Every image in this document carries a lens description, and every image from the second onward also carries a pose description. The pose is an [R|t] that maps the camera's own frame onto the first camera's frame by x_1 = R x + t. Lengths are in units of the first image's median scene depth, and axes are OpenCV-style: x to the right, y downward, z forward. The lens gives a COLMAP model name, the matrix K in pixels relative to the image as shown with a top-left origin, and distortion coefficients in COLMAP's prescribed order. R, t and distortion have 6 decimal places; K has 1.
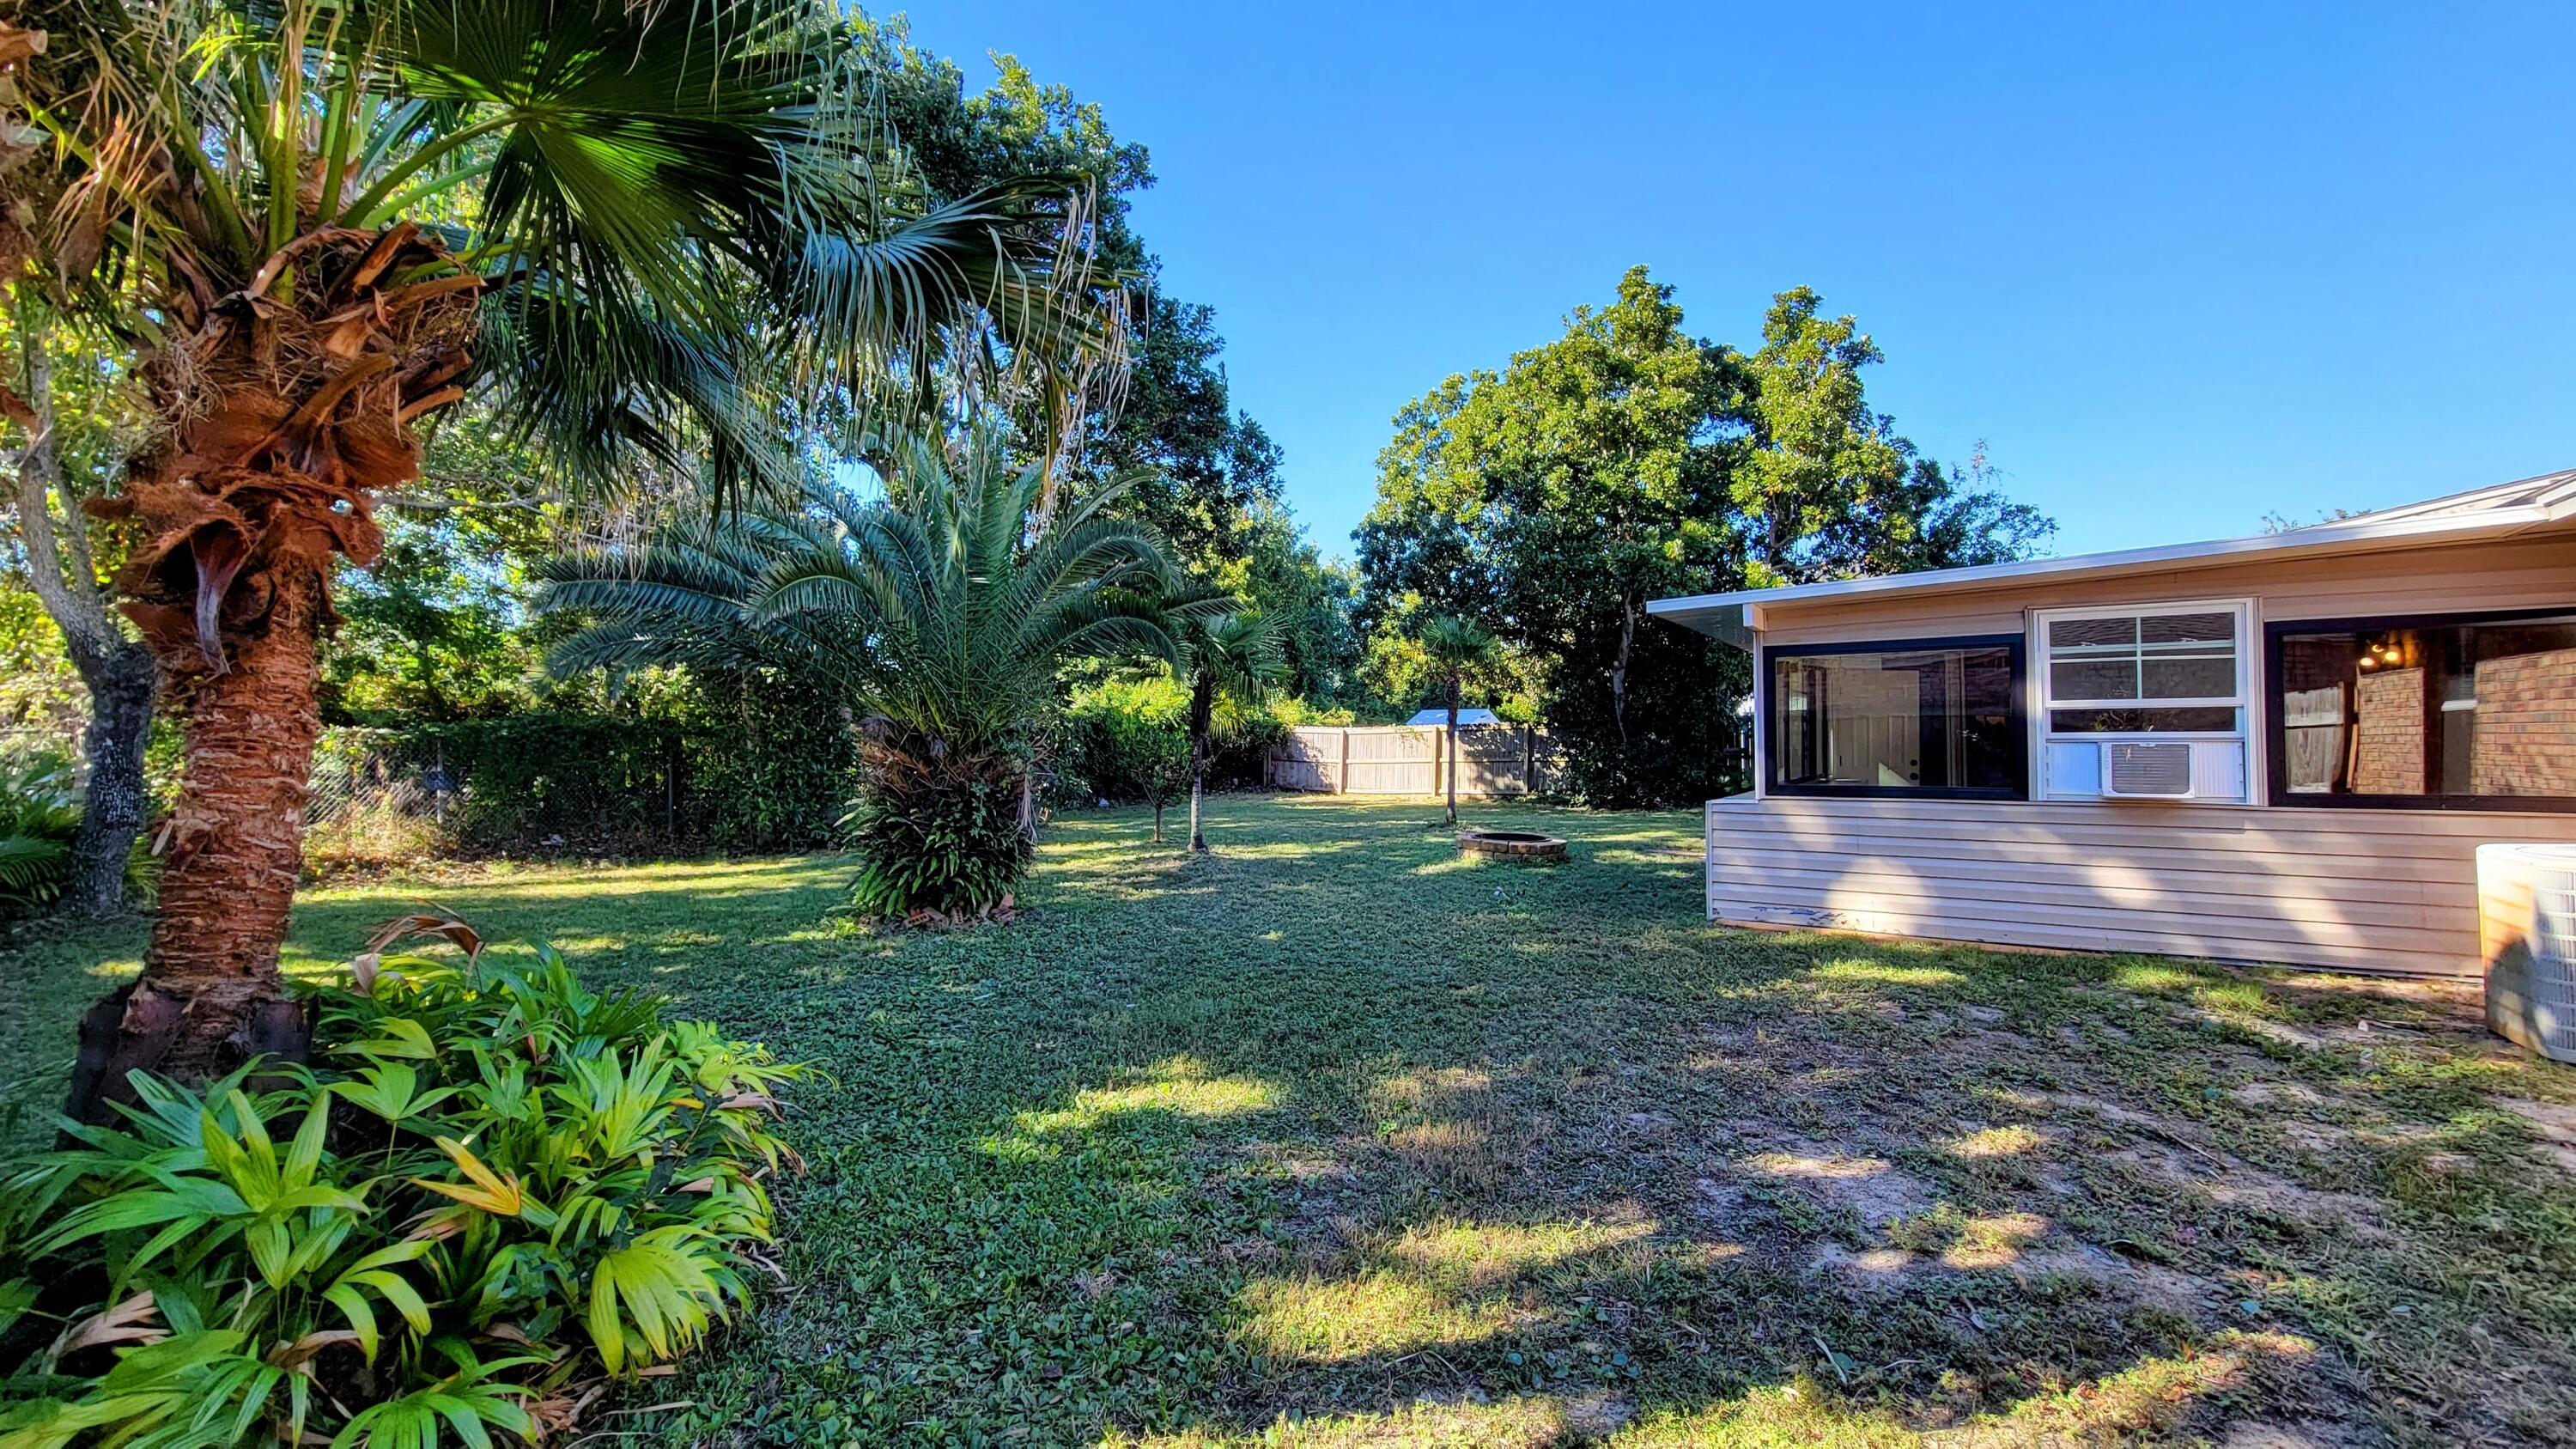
lens RADIAL K [[1050.7, 0, 1279.6], [0, 1050.7, 720.9], [0, 0, 1]] dist [0.001231, -0.001625]
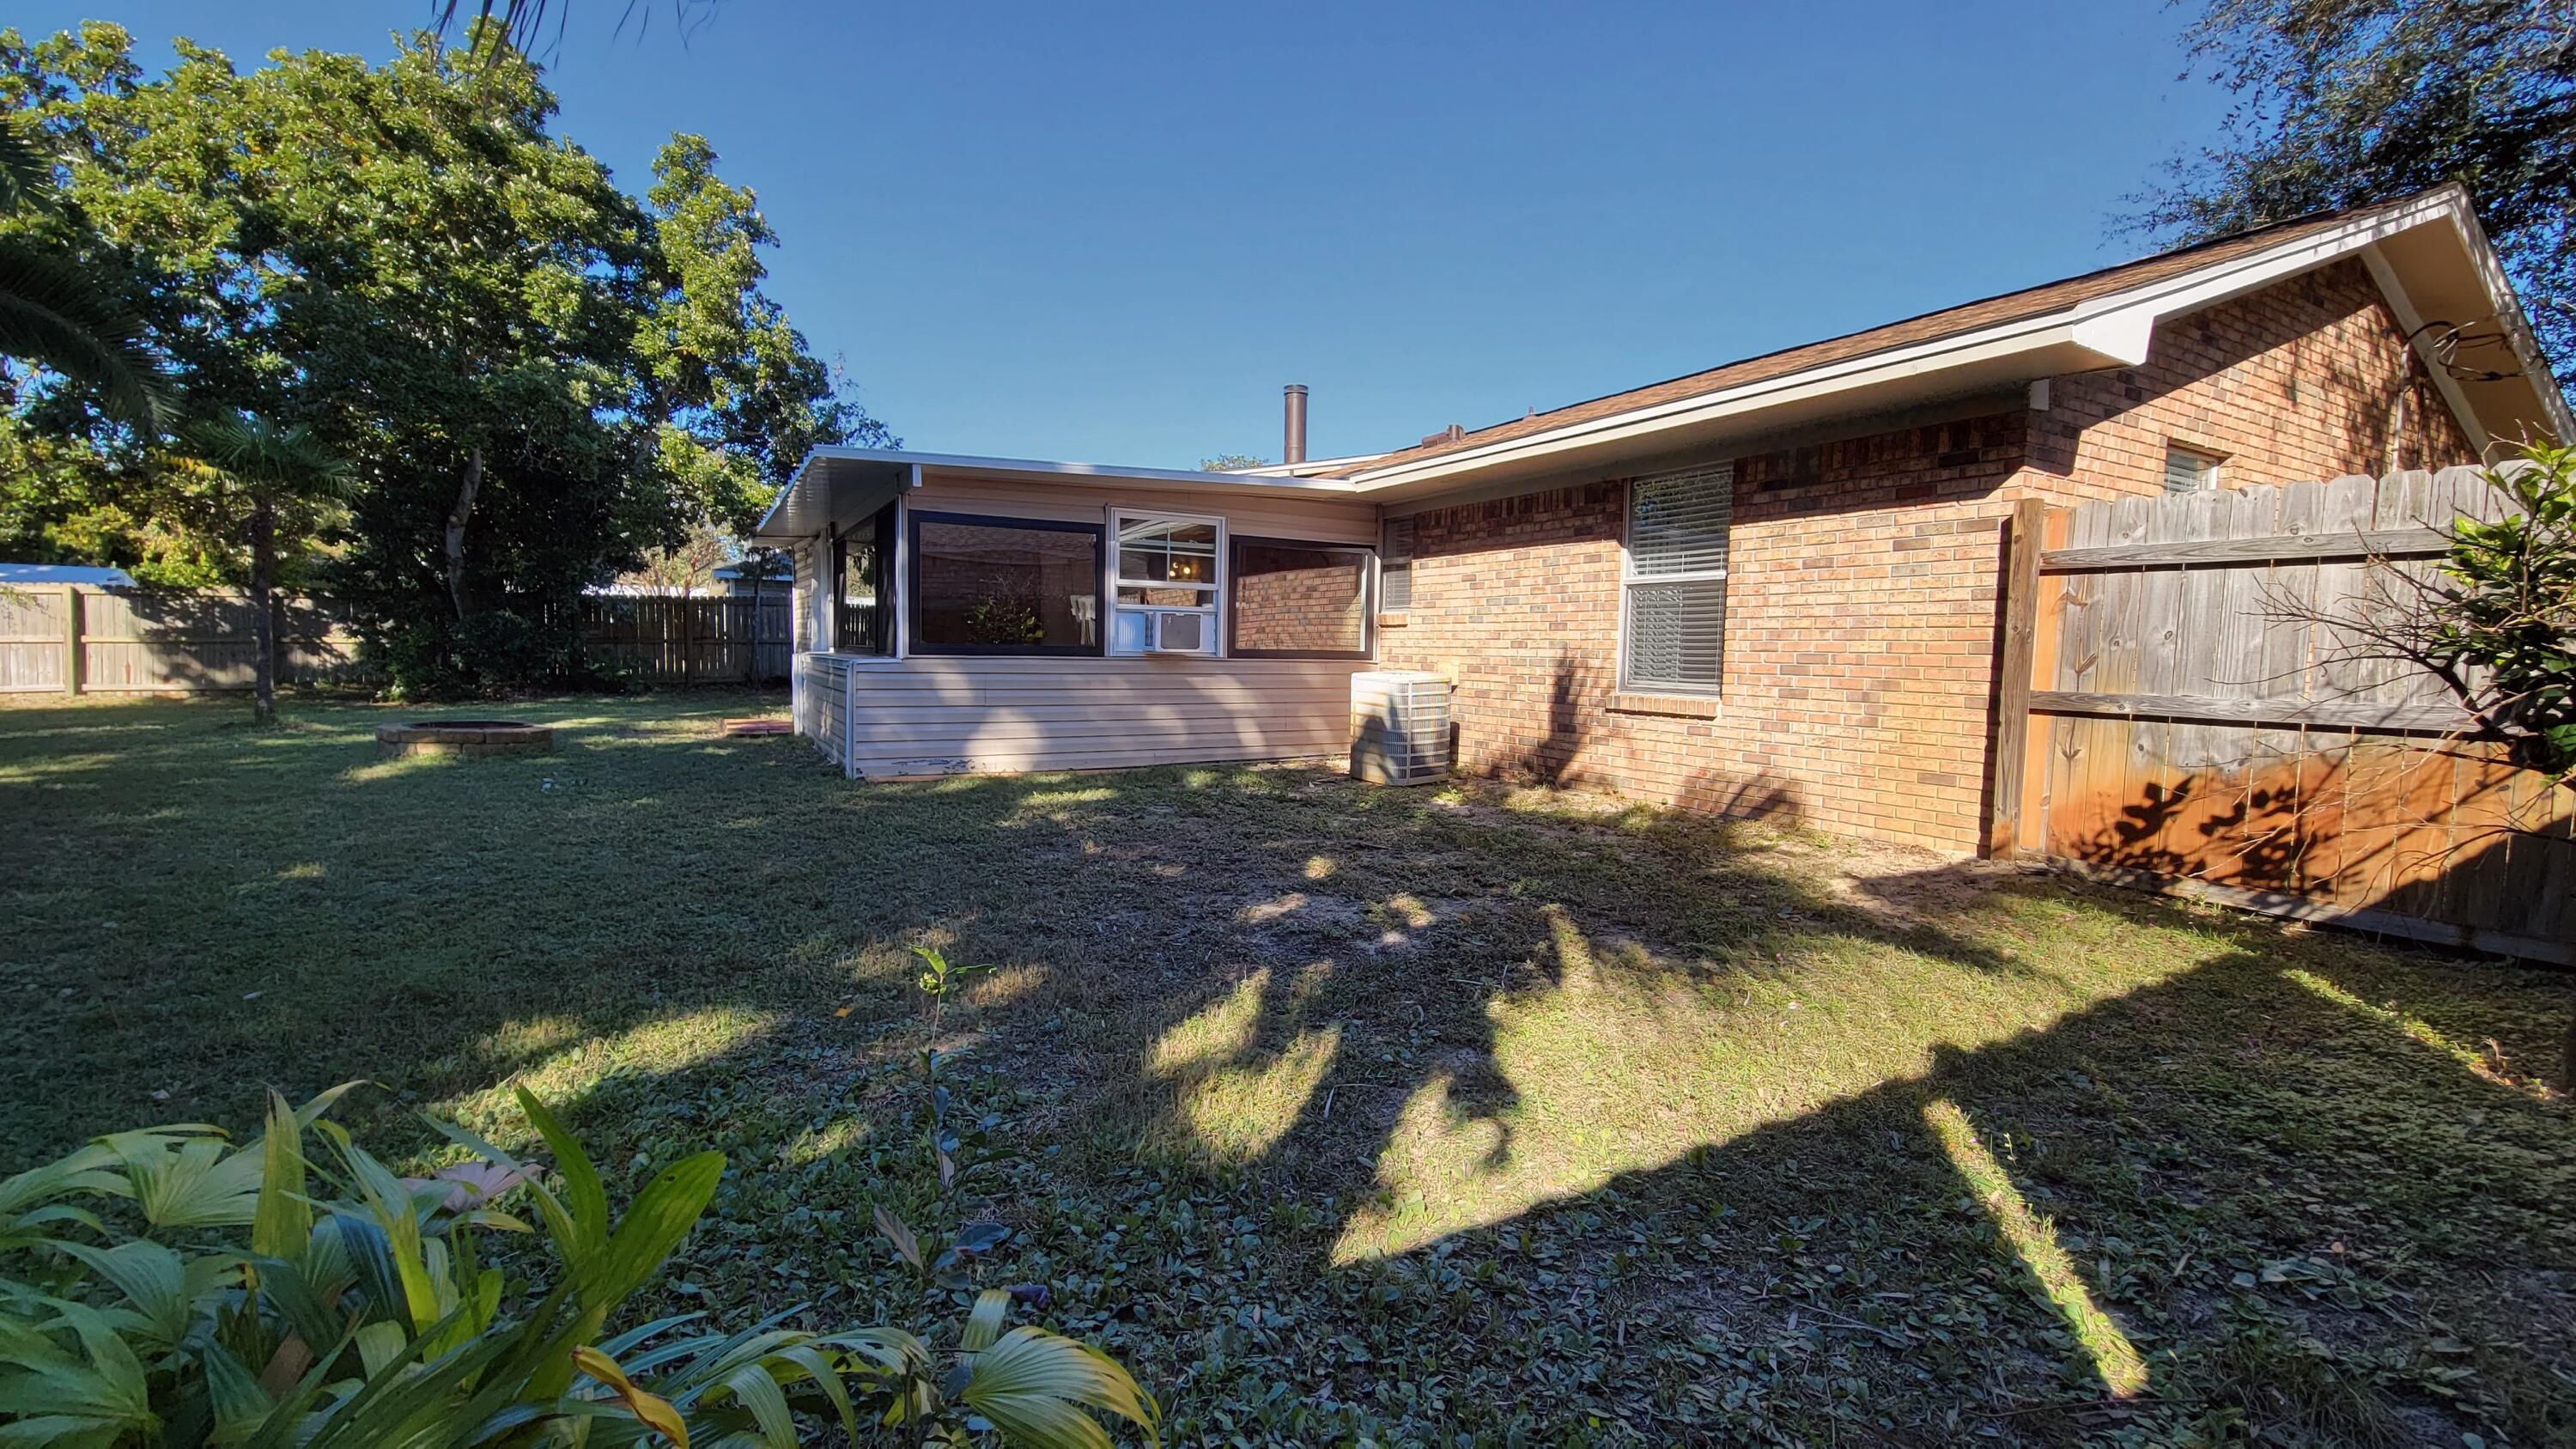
lens RADIAL K [[1050.7, 0, 1289.1], [0, 1050.7, 715.1], [0, 0, 1]] dist [0.001231, -0.001625]
pose [[0.453972, -0.045150, 0.889871, -0.132828], [-0.034246, 0.997093, 0.068061, 0.021088], [-0.890358, -0.061372, 0.451106, 0.088146]]
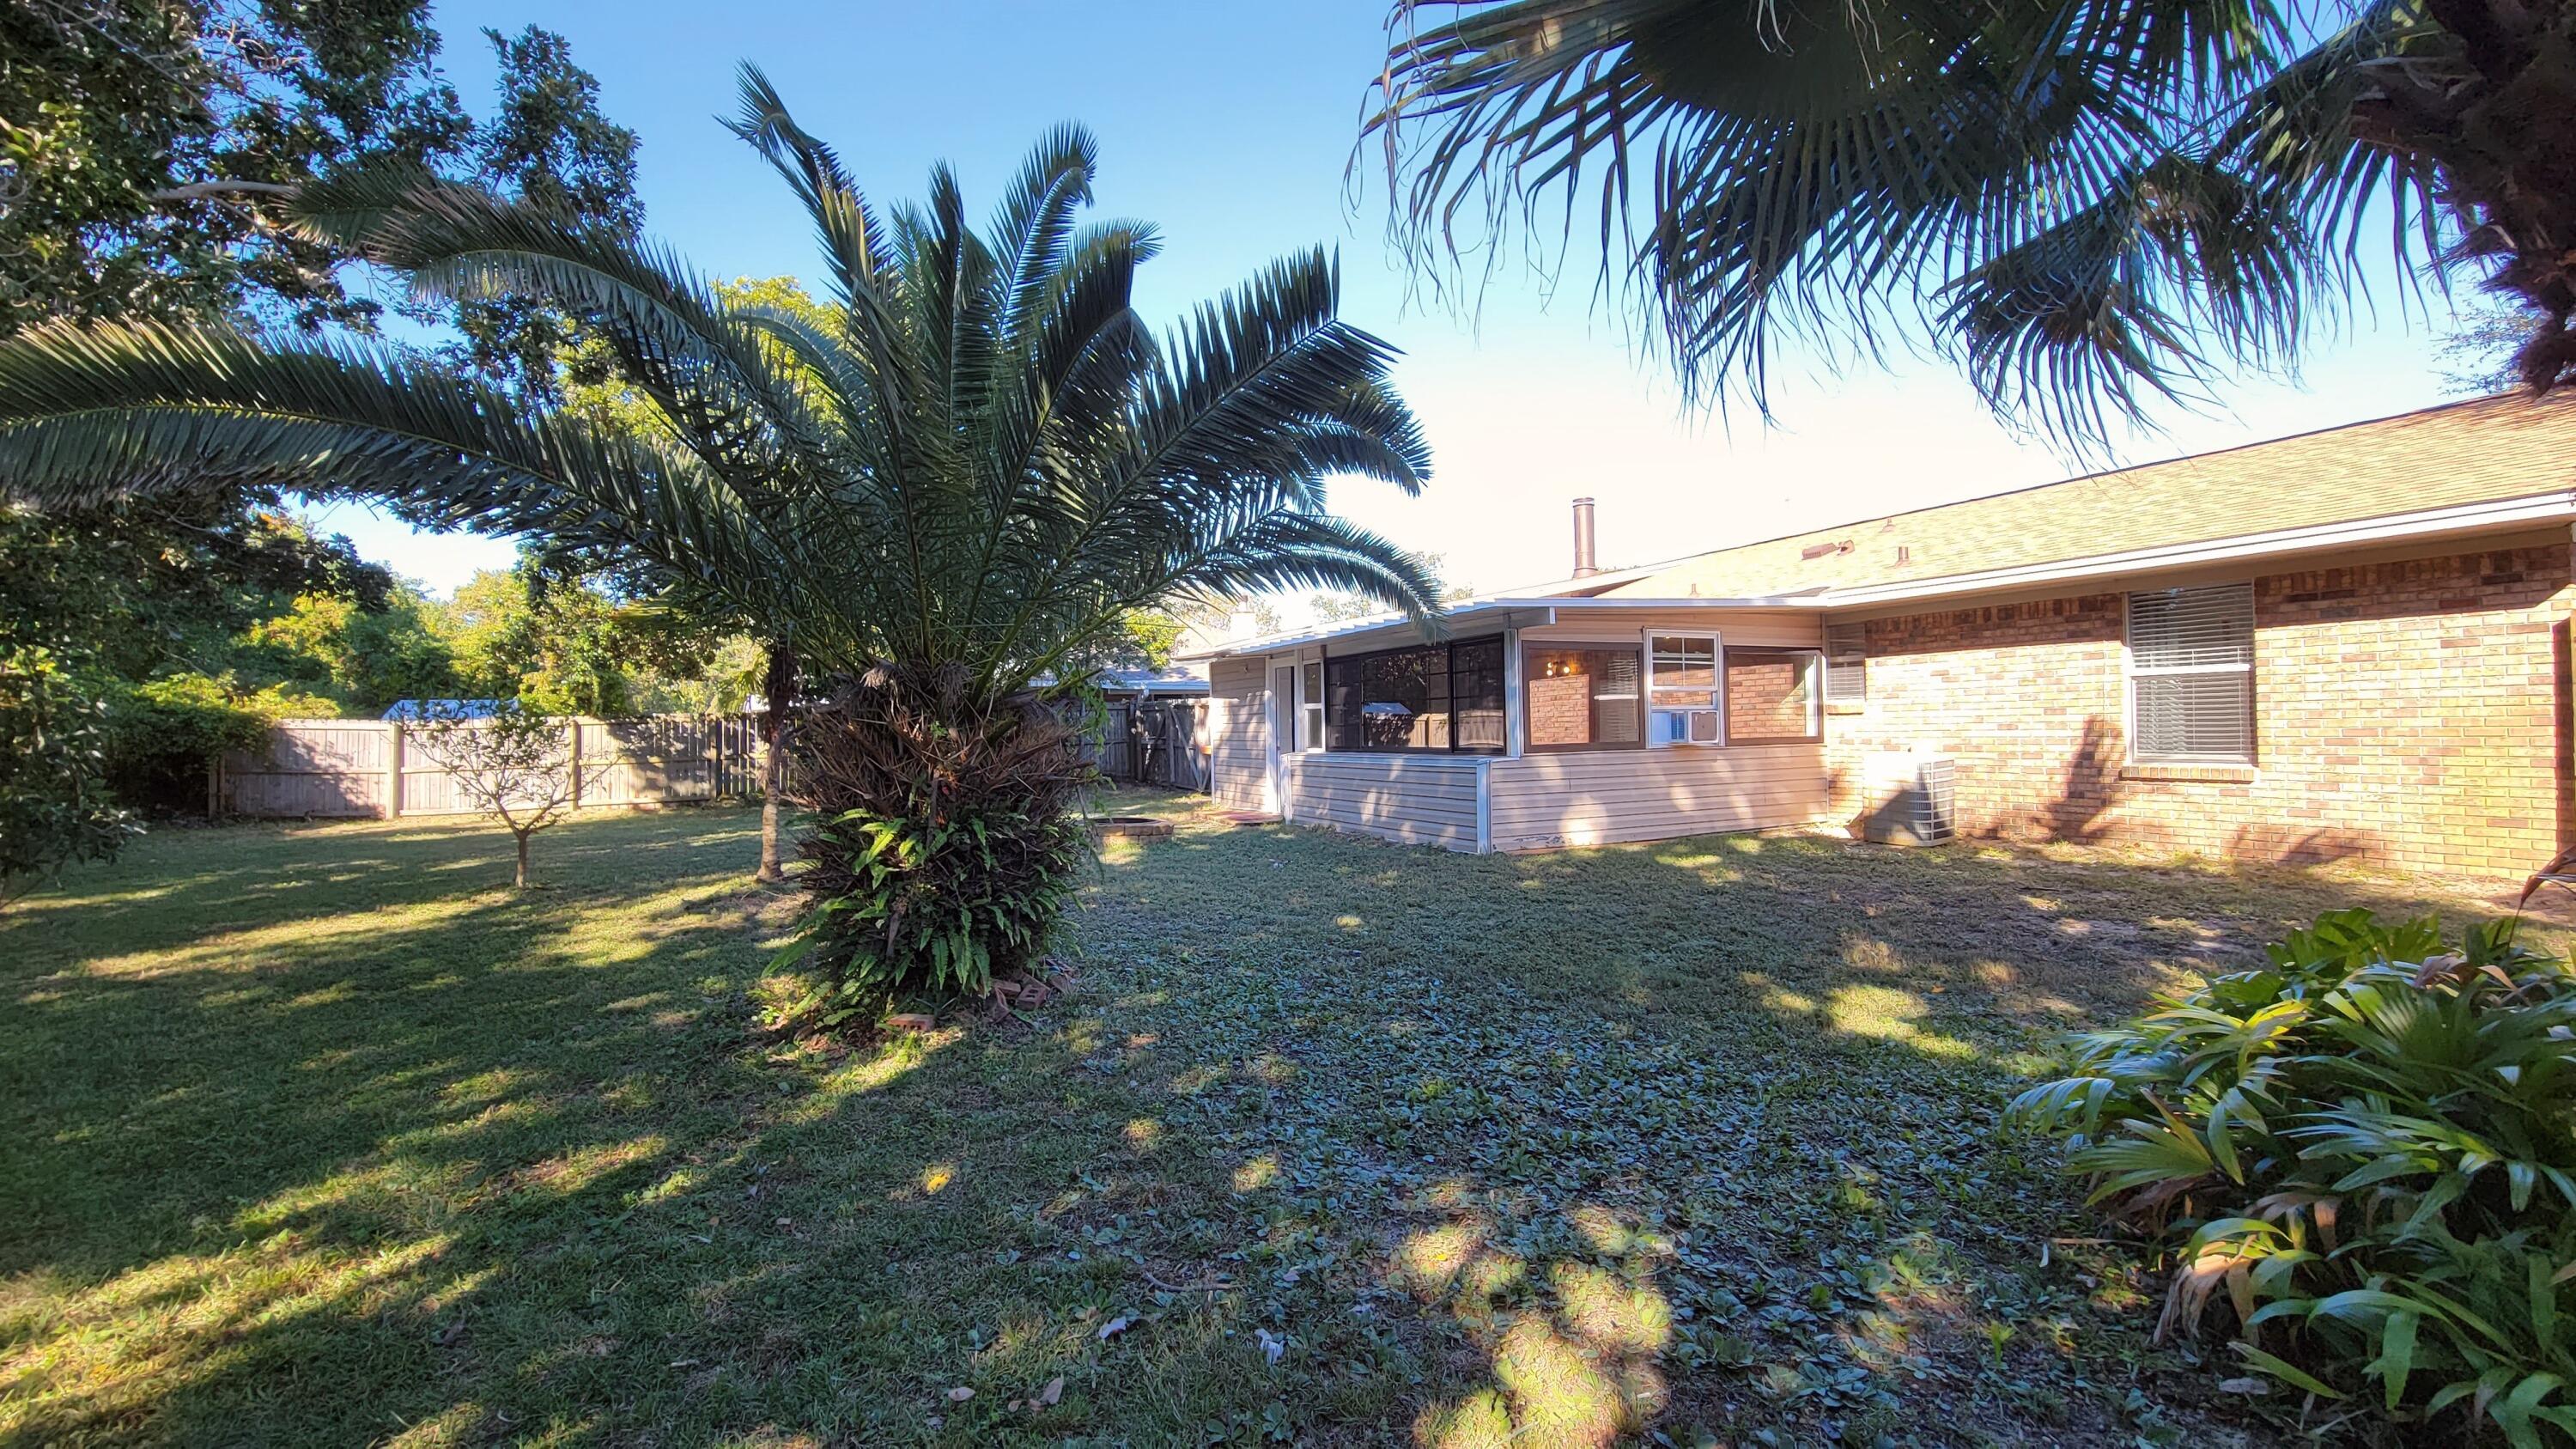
lens RADIAL K [[1050.7, 0, 1285.4], [0, 1050.7, 711.3], [0, 0, 1]] dist [0.001231, -0.001625]
pose [[0.520425, 0.009254, 0.853857, -0.371711], [0.001884, 0.999926, -0.011985, 0.015421], [-0.853905, 0.007846, 0.520370, 0.258546]]
